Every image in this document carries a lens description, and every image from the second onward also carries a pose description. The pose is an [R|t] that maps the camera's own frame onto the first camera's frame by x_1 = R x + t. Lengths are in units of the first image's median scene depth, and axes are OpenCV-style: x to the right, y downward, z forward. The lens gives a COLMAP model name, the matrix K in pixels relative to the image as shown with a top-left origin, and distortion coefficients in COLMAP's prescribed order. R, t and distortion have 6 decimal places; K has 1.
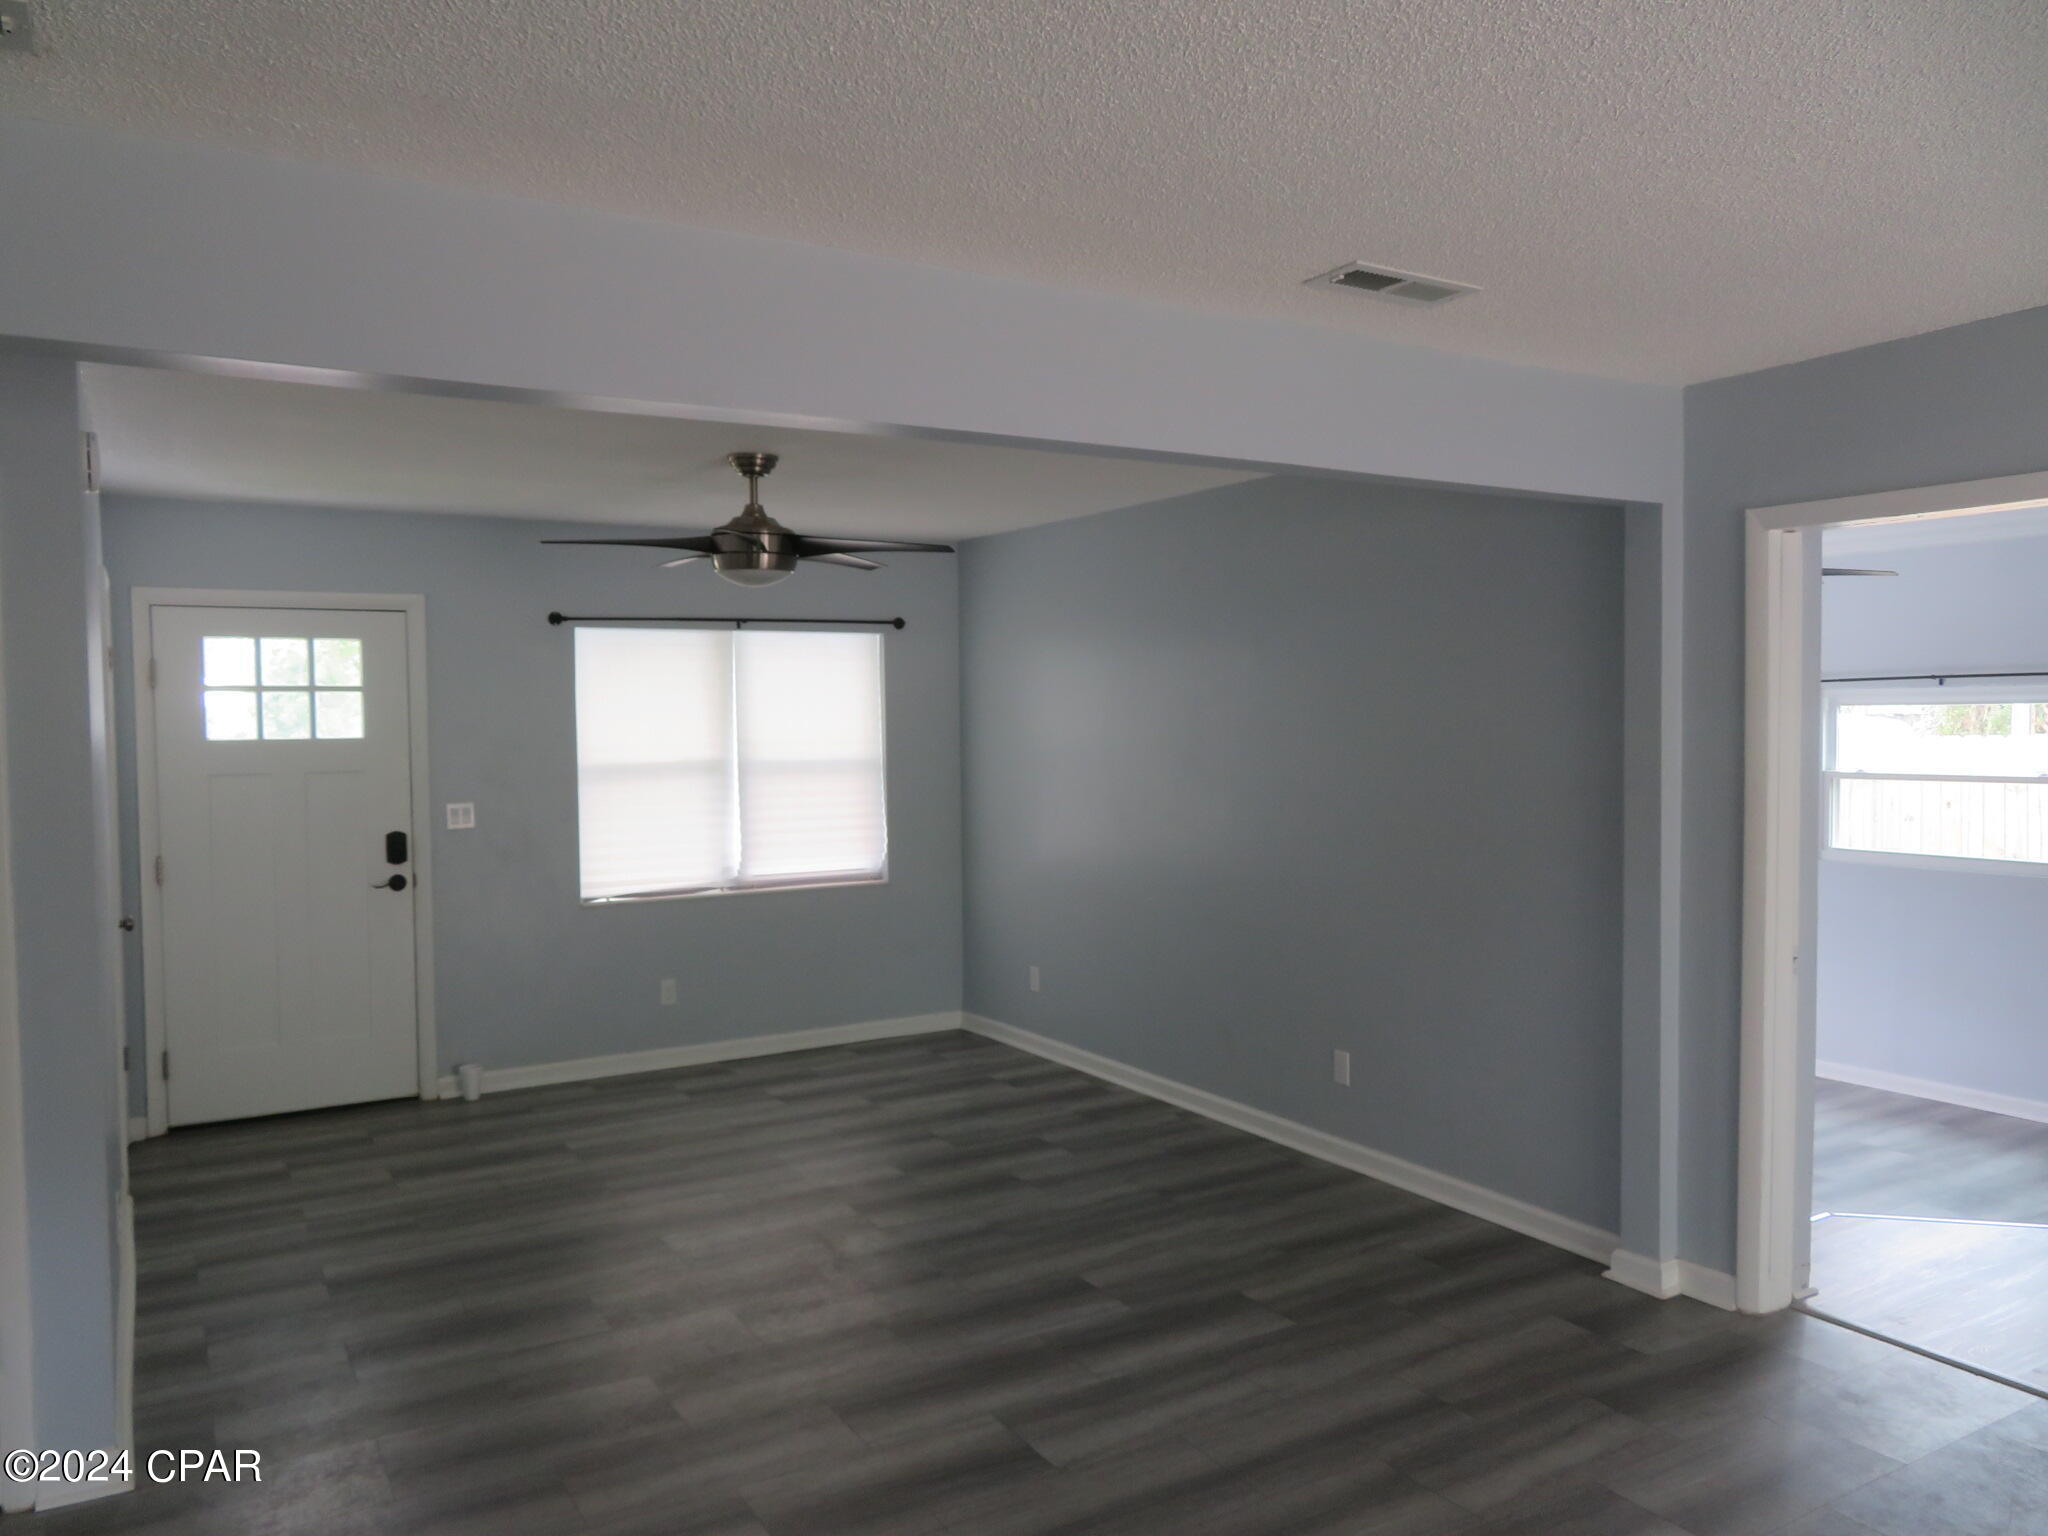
lens RADIAL K [[1470.4, 0, 1024.0], [0, 1470.4, 768.0], [0, 0, 1]] dist [-0.005845, -0.007200]
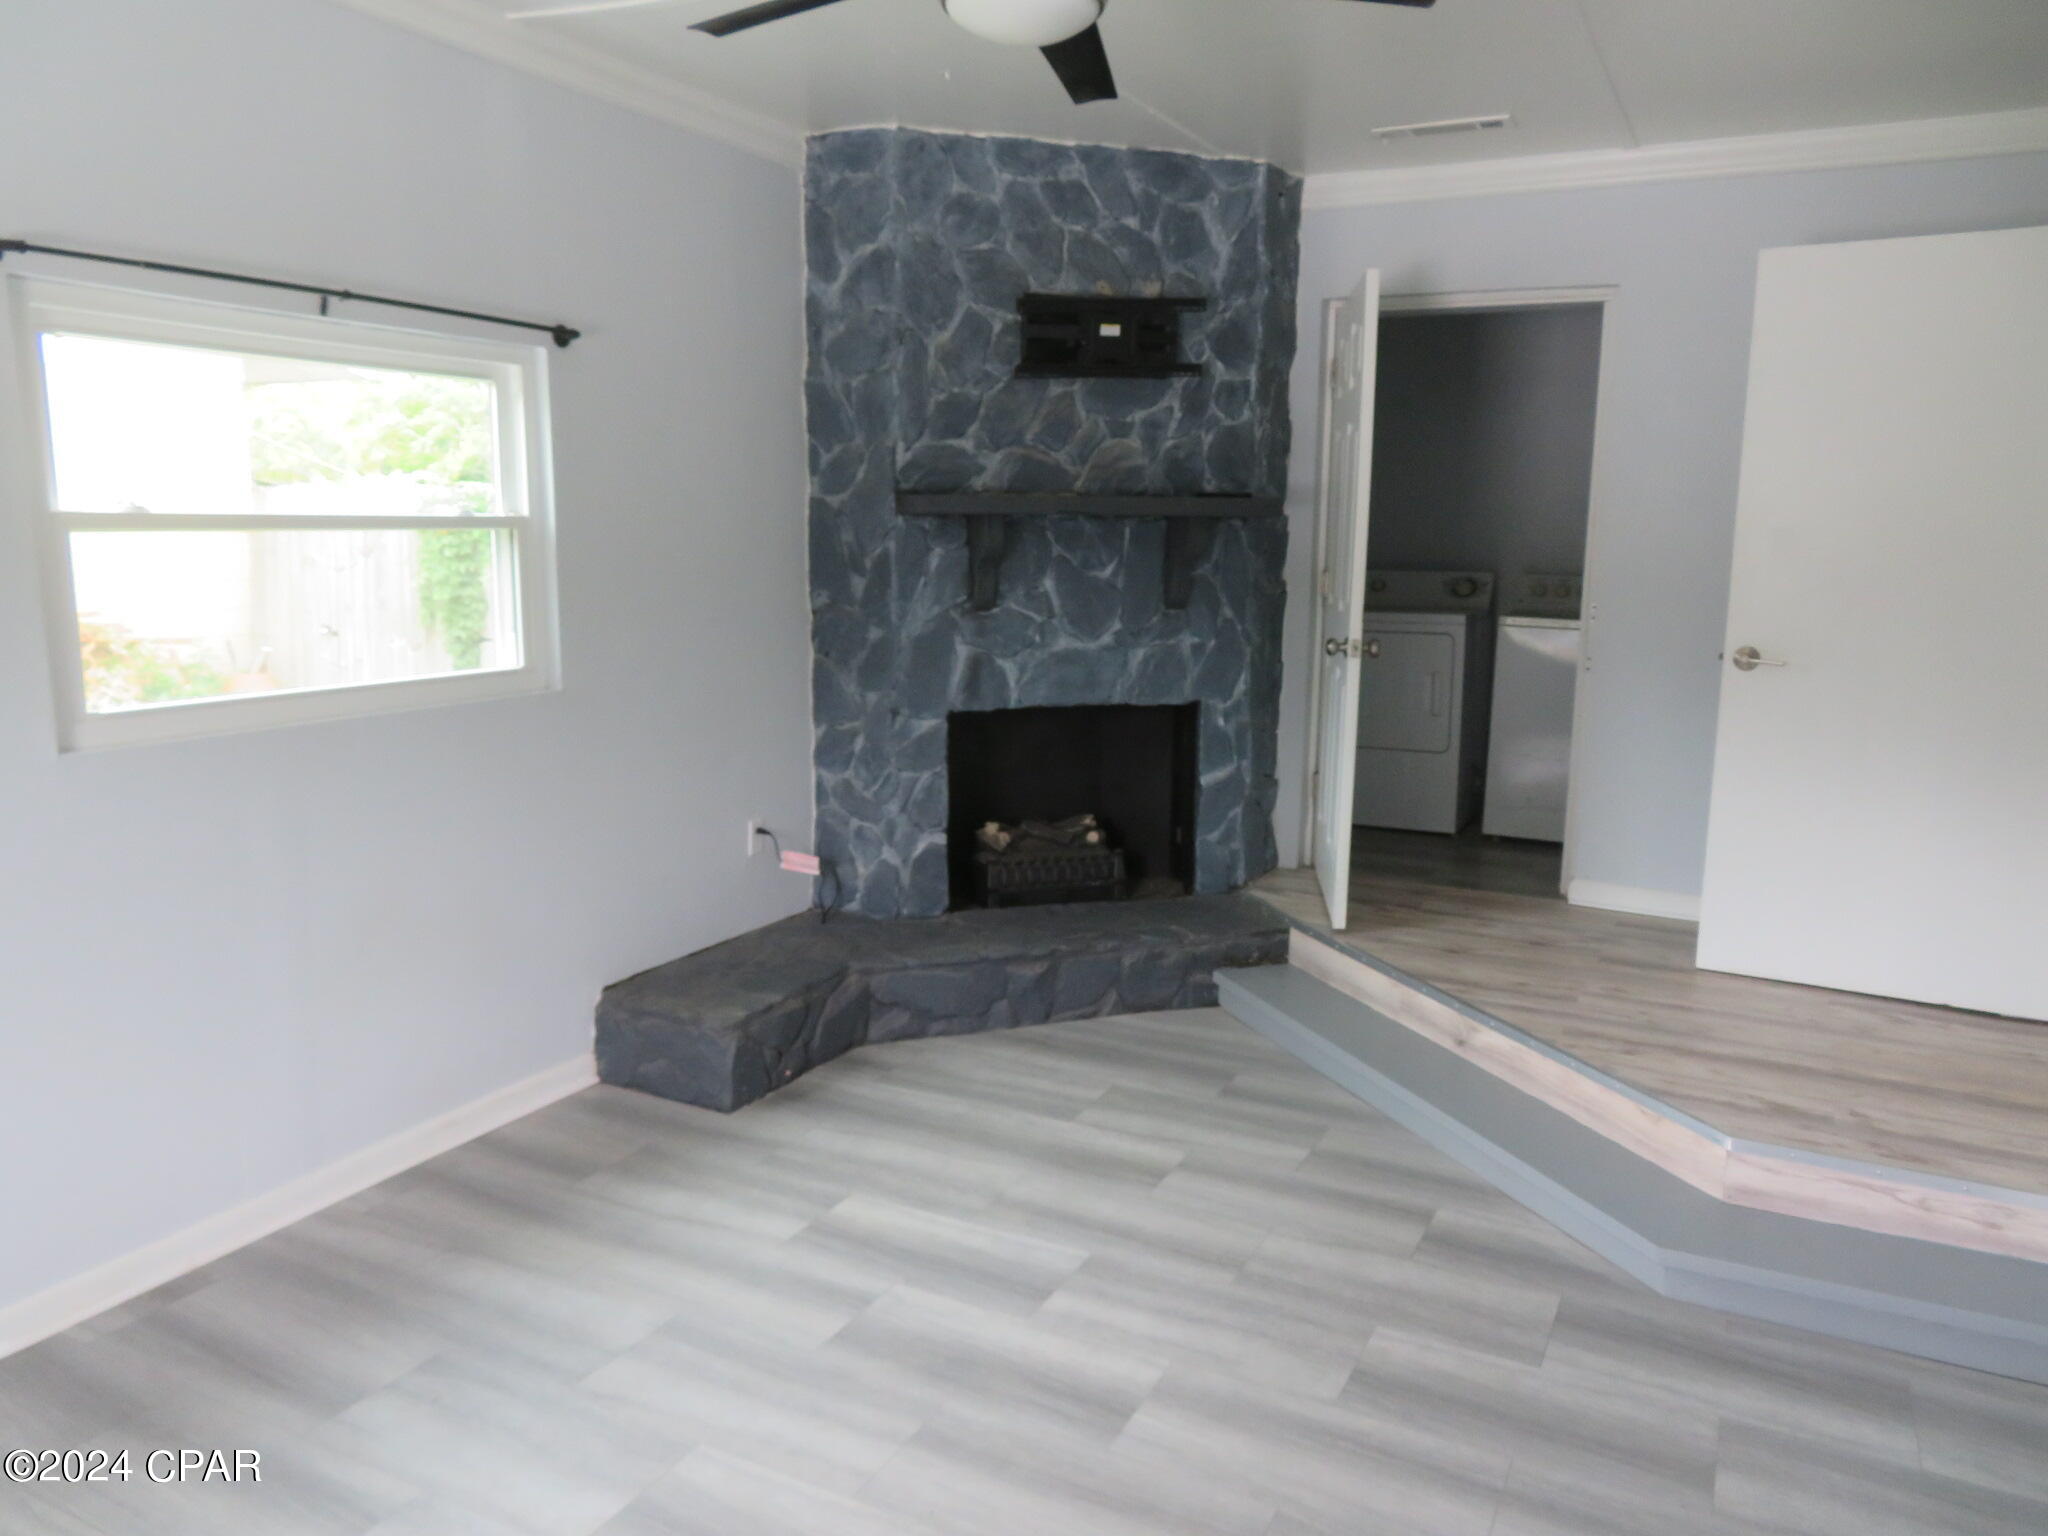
lens RADIAL K [[1470.4, 0, 1024.0], [0, 1470.4, 768.0], [0, 0, 1]] dist [-0.005845, -0.007200]
pose [[-0.531776, -0.138558, 0.835473, 0.111818], [0.026725, 0.983288, 0.180083, 0.006173], [-0.846463, 0.118092, -0.519186, 1.067486]]
